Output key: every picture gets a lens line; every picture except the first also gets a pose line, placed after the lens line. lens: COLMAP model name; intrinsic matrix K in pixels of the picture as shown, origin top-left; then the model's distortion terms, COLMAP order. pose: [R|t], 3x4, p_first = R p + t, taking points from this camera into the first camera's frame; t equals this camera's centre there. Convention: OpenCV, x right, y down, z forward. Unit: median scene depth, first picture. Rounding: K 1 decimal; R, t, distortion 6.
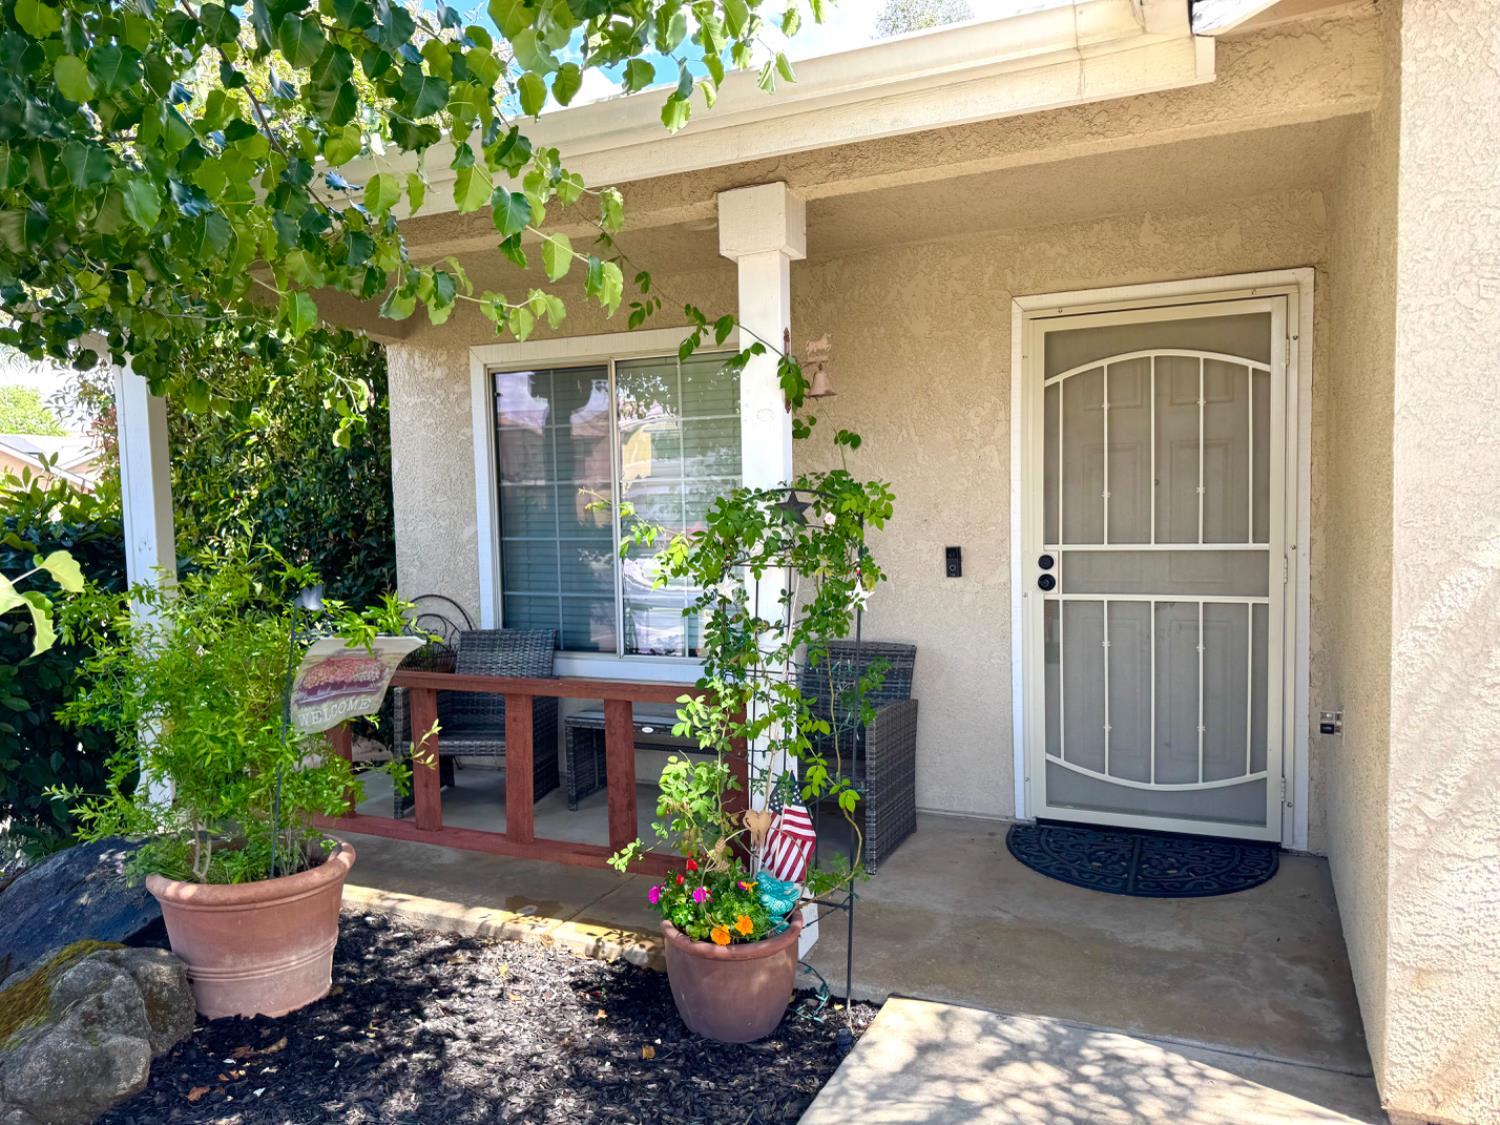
lens RADIAL K [[1054.5, 0, 759.3], [0, 1054.5, 566.3], [0, 0, 1]] dist [0.061161, -0.062569]
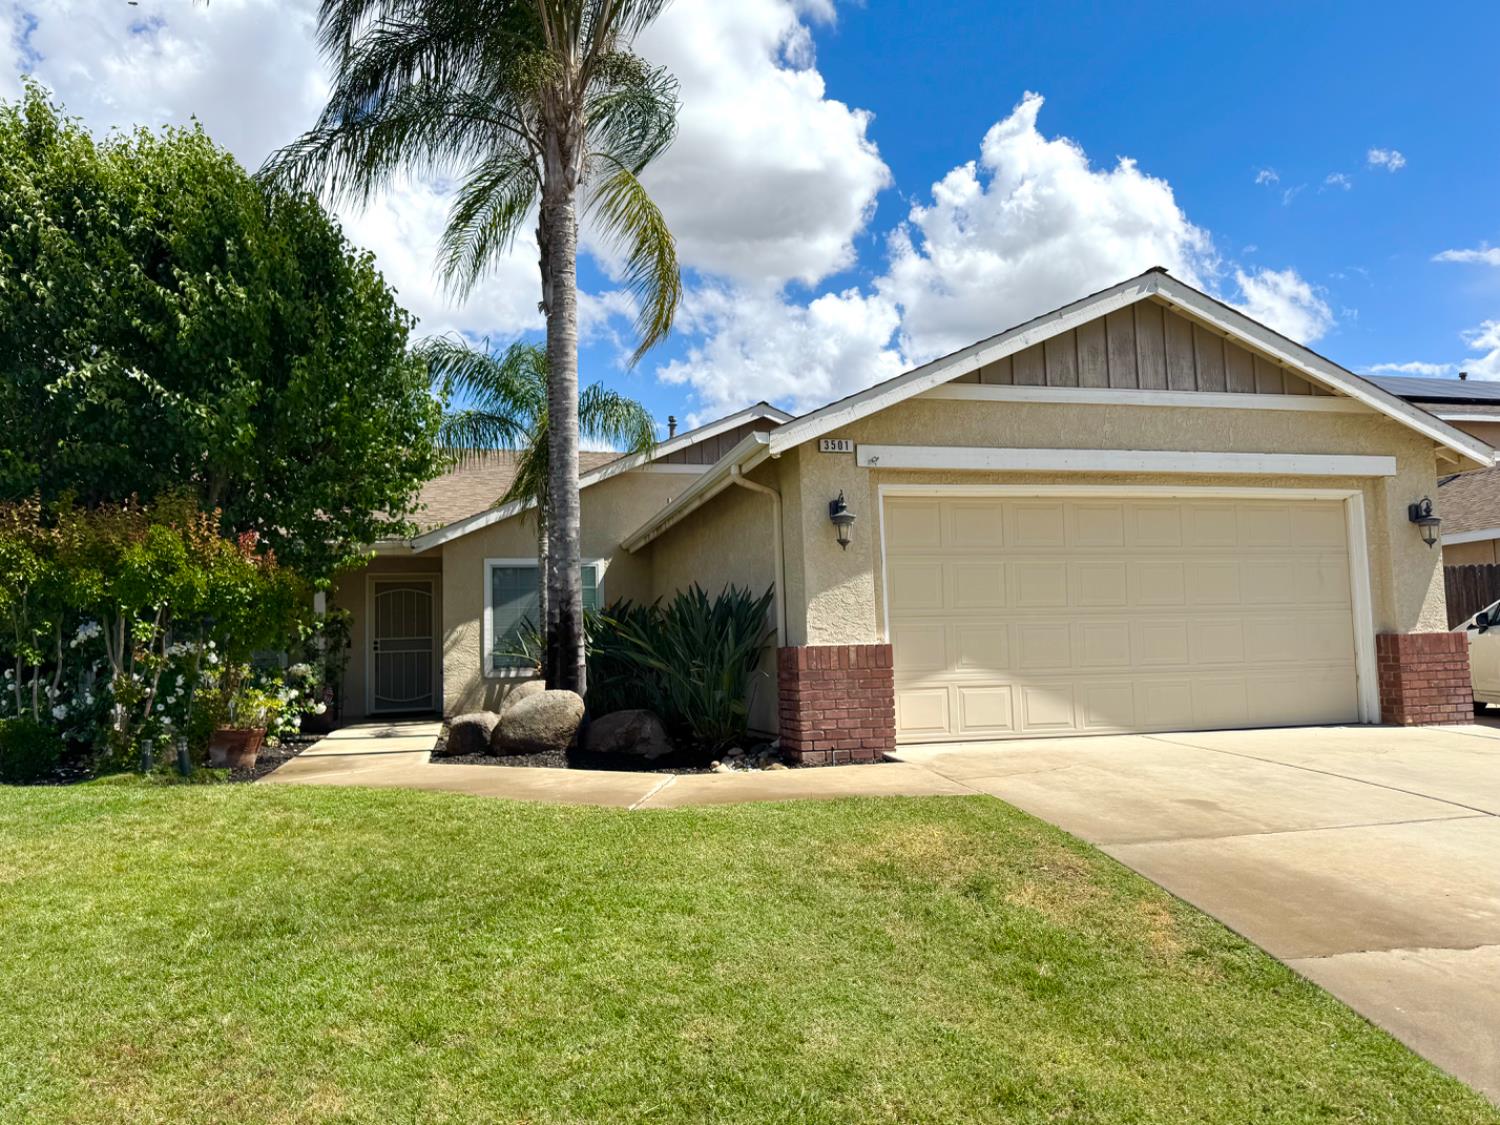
lens RADIAL K [[1054.5, 0, 776.0], [0, 1054.5, 566.7], [0, 0, 1]] dist [0.061161, -0.062569]
pose [[0.768718, 0.050030, 0.637628, -1.059175], [0.050914, 0.988986, -0.138979, 0.325516], [-0.637558, 0.139300, 0.757704, -2.809975]]
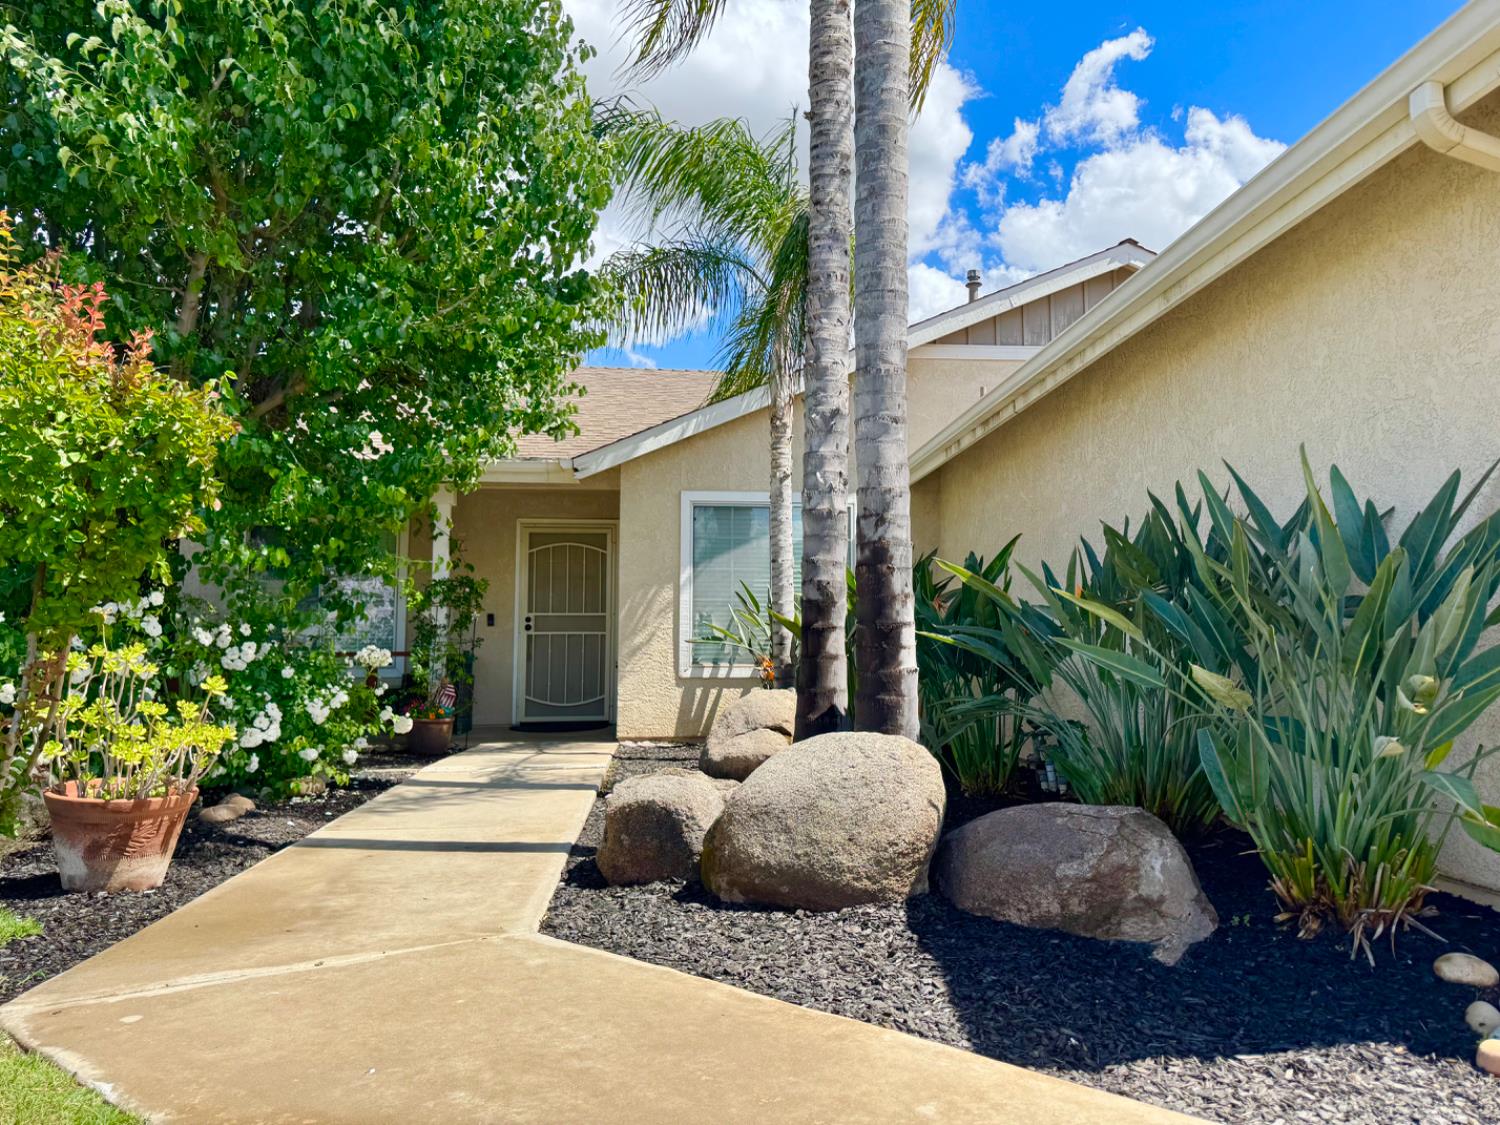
lens RADIAL K [[1054.5, 0, 758.7], [0, 1054.5, 559.6], [0, 0, 1]] dist [0.061161, -0.062569]
pose [[0.874257, 0.064090, 0.481214, -0.491107], [0.008552, 0.989060, -0.147265, 0.237151], [-0.485387, 0.132863, 0.864145, -1.531482]]
